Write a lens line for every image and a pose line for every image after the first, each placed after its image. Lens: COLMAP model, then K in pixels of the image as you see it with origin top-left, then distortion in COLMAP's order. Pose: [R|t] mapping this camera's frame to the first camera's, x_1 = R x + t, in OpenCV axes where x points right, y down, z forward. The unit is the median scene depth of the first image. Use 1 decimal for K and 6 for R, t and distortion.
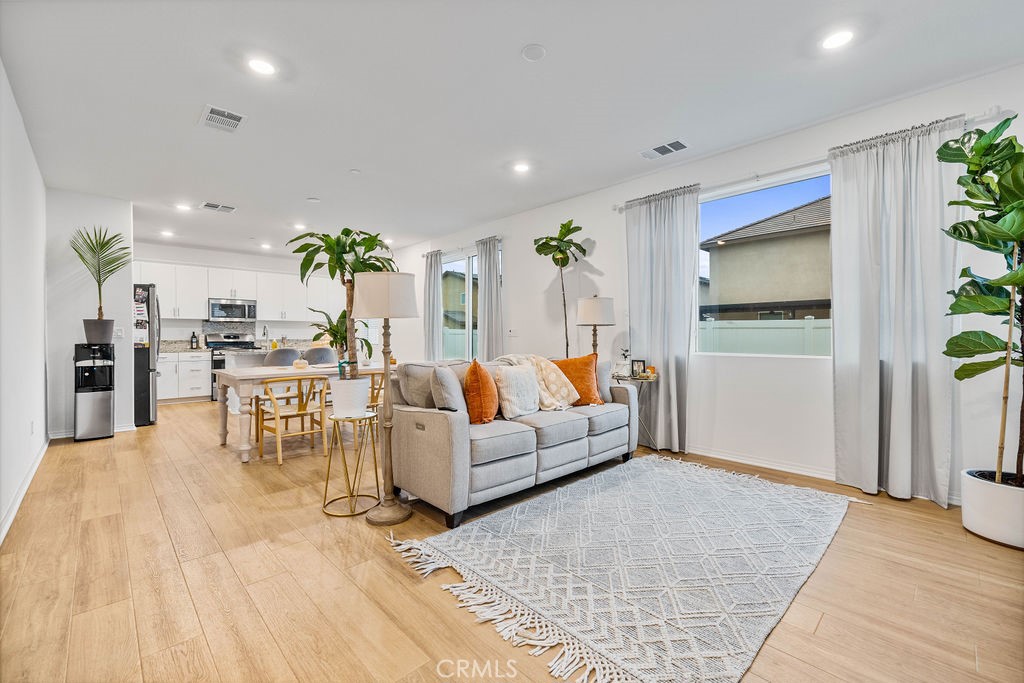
lens RADIAL K [[428.2, 0, 513.2], [0, 428.2, 334.6], [0, 0, 1]] dist [-0.001322, 0.000079]
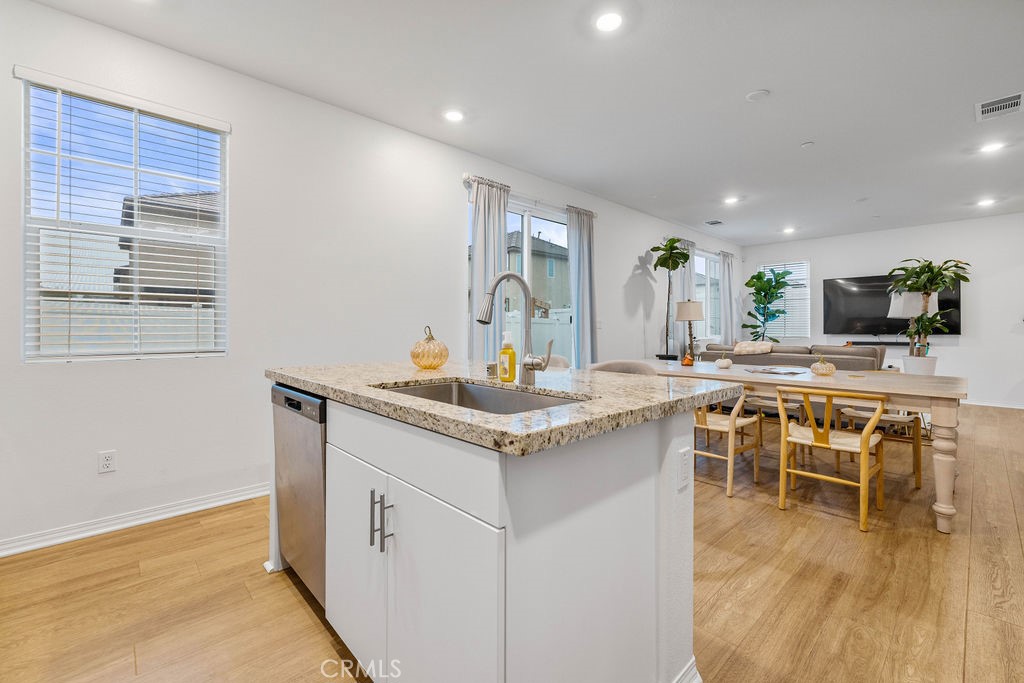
lens RADIAL K [[435.3, 0, 512.8], [0, 435.3, 333.7], [0, 0, 1]] dist [-0.000238, -0.000017]
pose [[0.010351, -0.010682, 0.999889, -1.850997], [-0.006855, 0.999919, 0.010753, 0.014914], [-0.999923, -0.006965, 0.010277, 2.295314]]
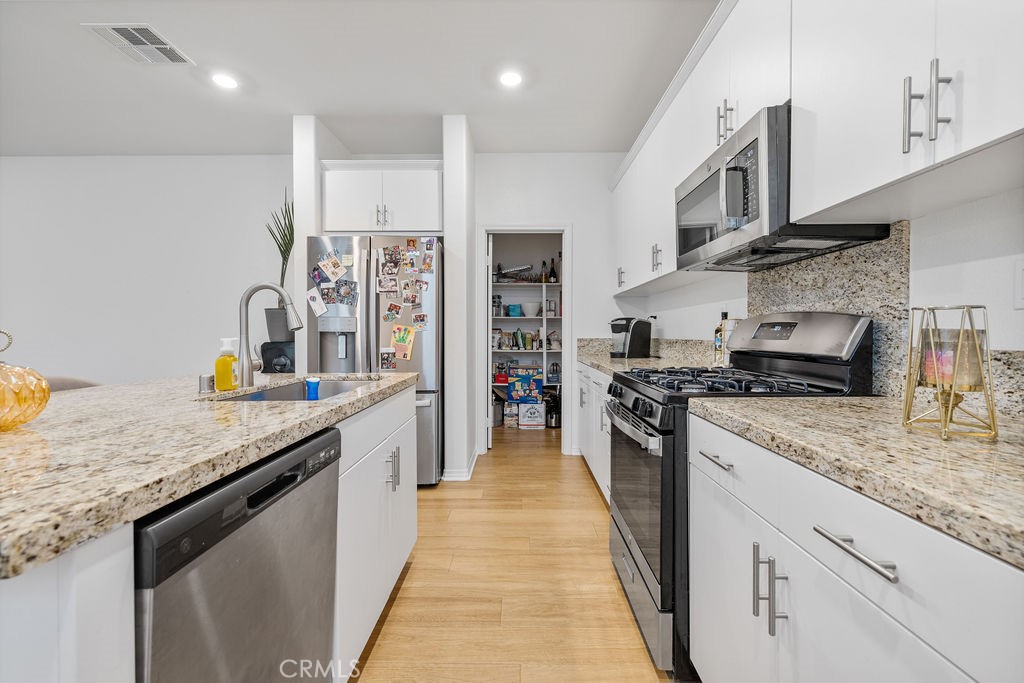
lens RADIAL K [[435.3, 0, 512.8], [0, 435.3, 333.7], [0, 0, 1]] dist [-0.000238, -0.000017]
pose [[-0.715029, 0.007767, -0.699052, -1.171874], [0.008670, 0.999960, 0.002243, 0.016448], [0.699041, -0.004457, -0.715067, 2.922647]]
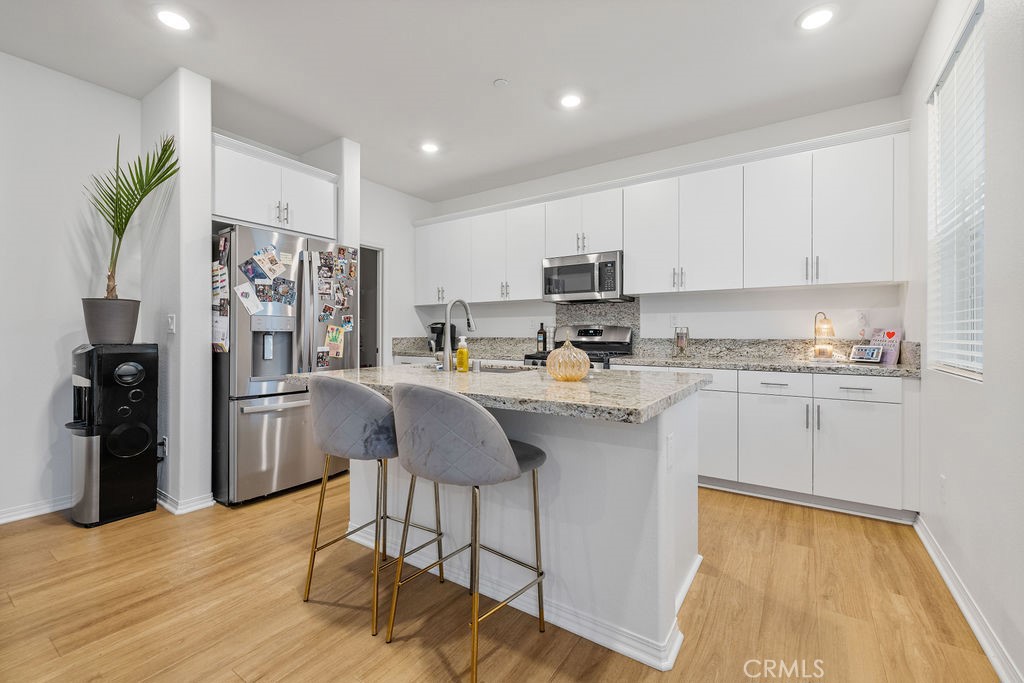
lens RADIAL K [[435.3, 0, 512.8], [0, 435.3, 333.7], [0, 0, 1]] dist [-0.000238, -0.000017]
pose [[0.212632, 0.006262, -0.977112, -0.530780], [0.002061, 0.999974, 0.006858, 0.010197], [0.977130, -0.003472, 0.212614, 2.228901]]
